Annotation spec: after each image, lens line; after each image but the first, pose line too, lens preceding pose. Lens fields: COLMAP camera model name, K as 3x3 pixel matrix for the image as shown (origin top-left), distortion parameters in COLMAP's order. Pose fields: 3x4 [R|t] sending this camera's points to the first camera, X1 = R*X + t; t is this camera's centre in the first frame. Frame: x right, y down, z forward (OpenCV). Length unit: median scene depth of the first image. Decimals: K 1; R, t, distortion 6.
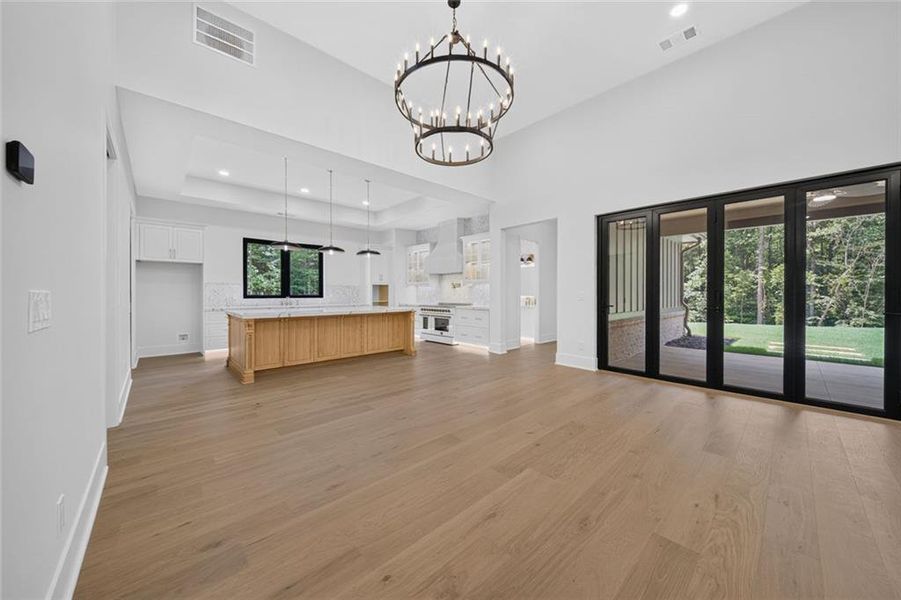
lens RADIAL K [[314.2, 0, 447.6], [0, 314.2, 293.4], [0, 0, 1]] dist [-0.001023, -0.000052]
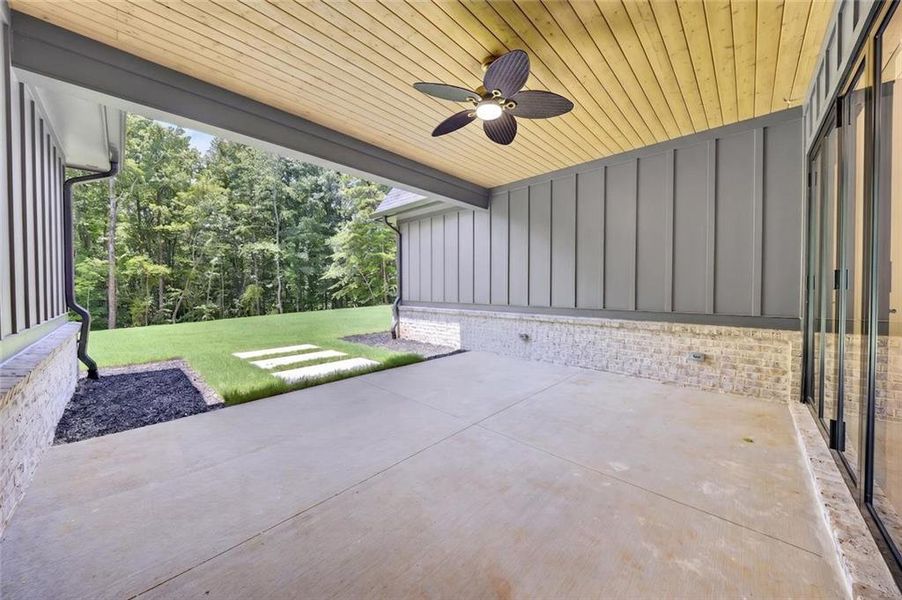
lens RADIAL K [[314.6, 0, 448.1], [0, 314.6, 293.4], [0, 0, 1]] dist [-0.001023, -0.000052]
pose [[-0.058989, -0.018564, 0.998086, 0.276925], [0.002336, 0.999822, 0.018735, 0.017095], [-0.998256, 0.003437, -0.058936, 0.454490]]
